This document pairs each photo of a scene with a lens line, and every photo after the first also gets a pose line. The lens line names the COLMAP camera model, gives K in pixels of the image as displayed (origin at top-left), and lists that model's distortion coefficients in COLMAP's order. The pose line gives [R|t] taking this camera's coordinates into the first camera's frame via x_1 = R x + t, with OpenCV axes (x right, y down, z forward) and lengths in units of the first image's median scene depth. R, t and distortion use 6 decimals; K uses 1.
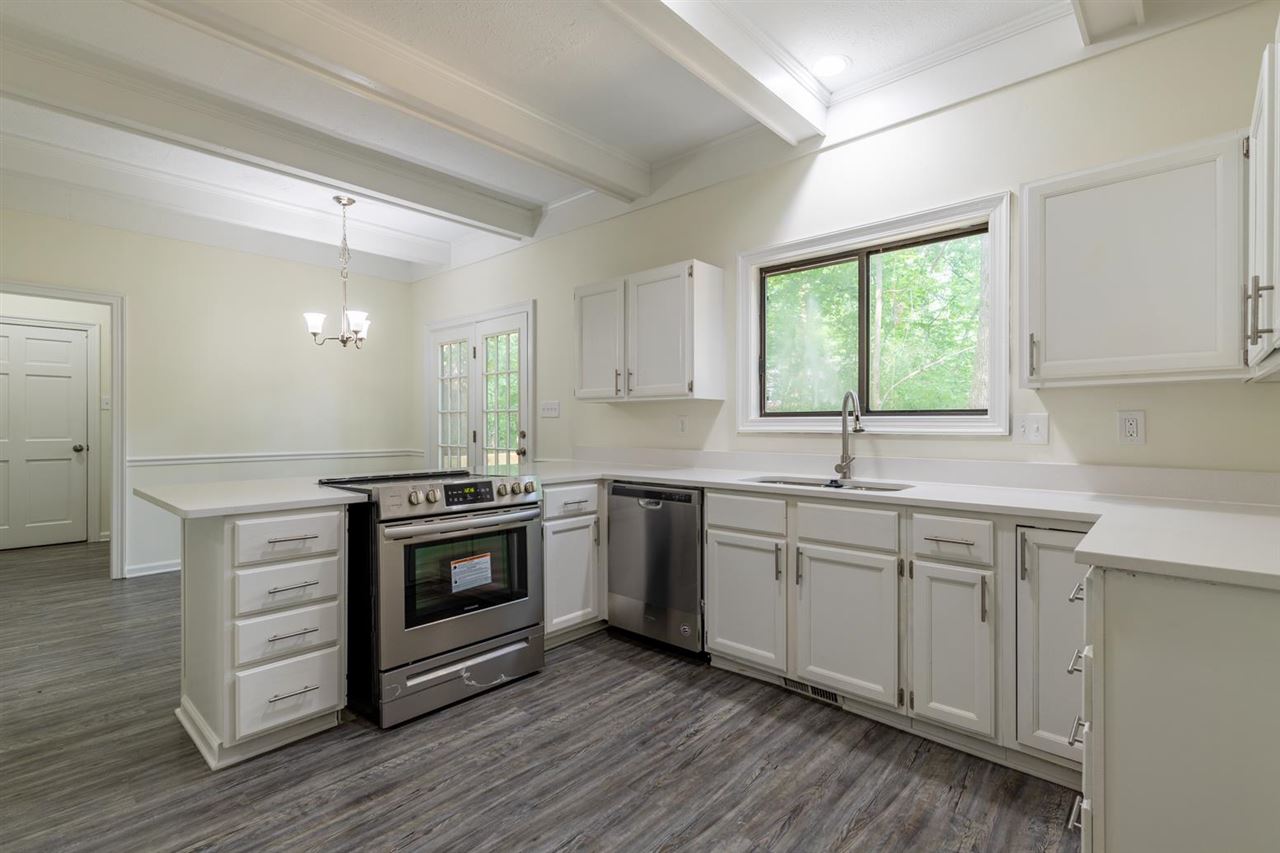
lens RADIAL K [[591.7, 0, 645.0], [0, 591.7, 427.4], [0, 0, 1]] dist [0.003063, 0.002323]
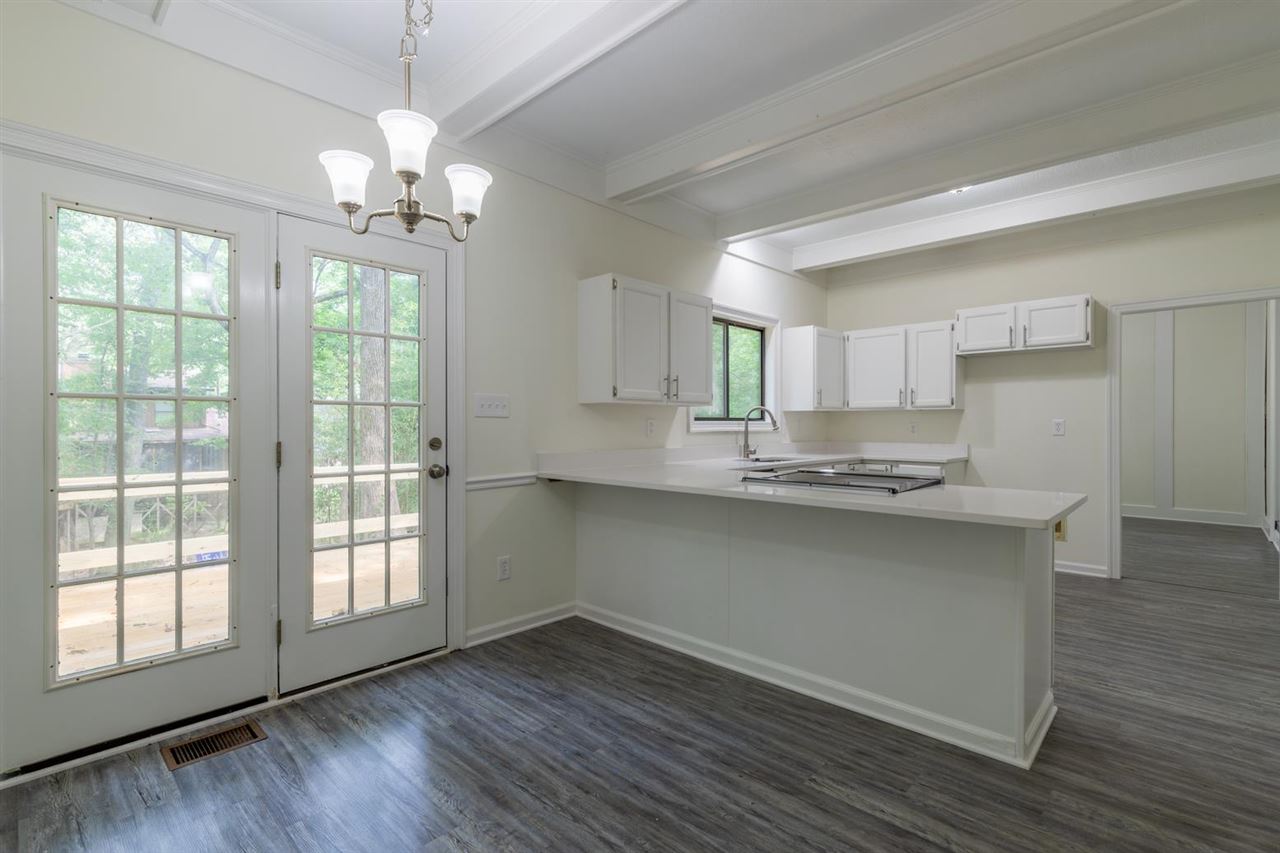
lens RADIAL K [[591.7, 0, 644.0], [0, 591.7, 425.8], [0, 0, 1]] dist [0.003063, 0.002323]
pose [[0.017197, -0.002406, 0.999849, -1.482623], [0.005355, 0.999983, 0.002314, -0.012074], [-0.999838, 0.005314, 0.017210, 1.380280]]
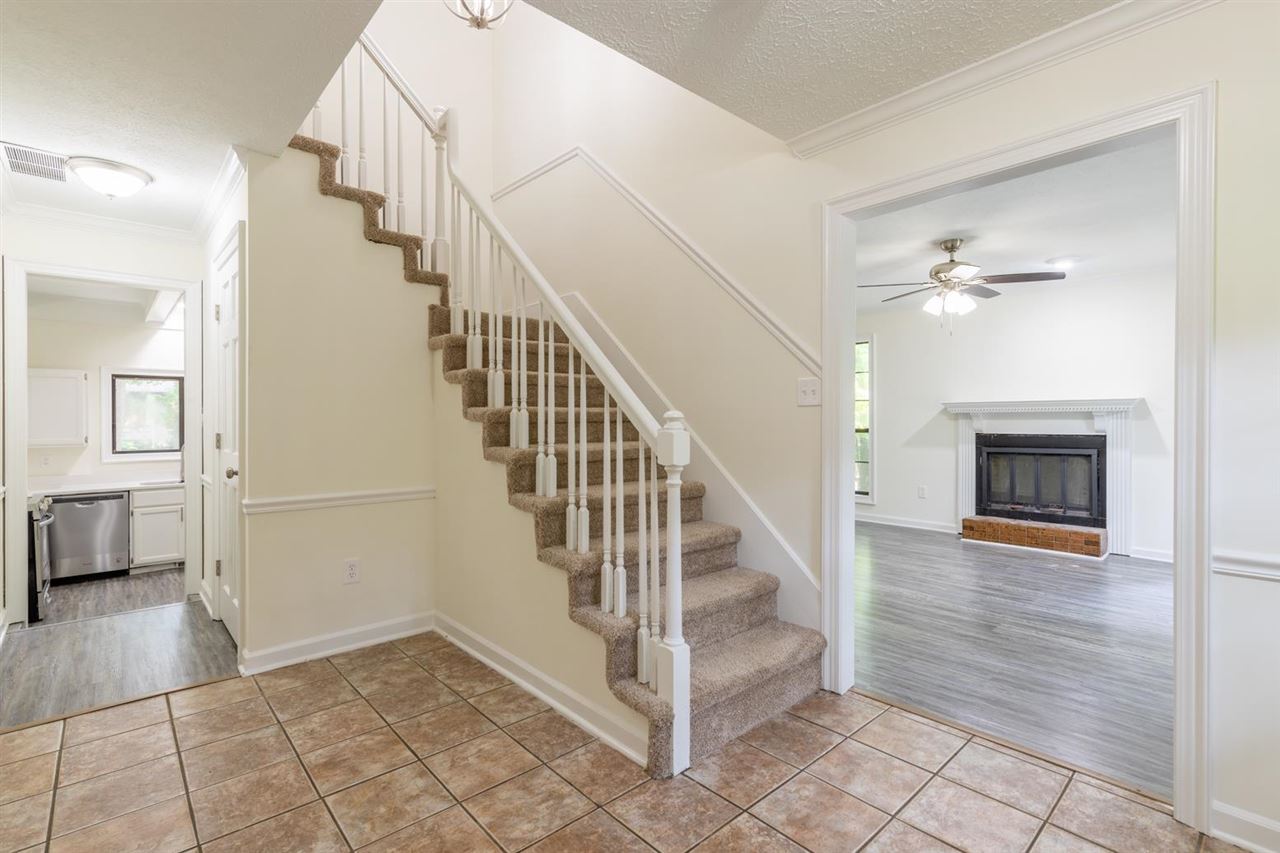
lens RADIAL K [[591.7, 0, 639.8], [0, 591.7, 419.0], [0, 0, 1]] dist [0.003063, 0.002323]
pose [[0.101654, -0.000926, 0.994819, -1.933972], [0.007114, 0.999975, 0.000204, -0.148404], [-0.994794, 0.007056, 0.101658, -1.088401]]
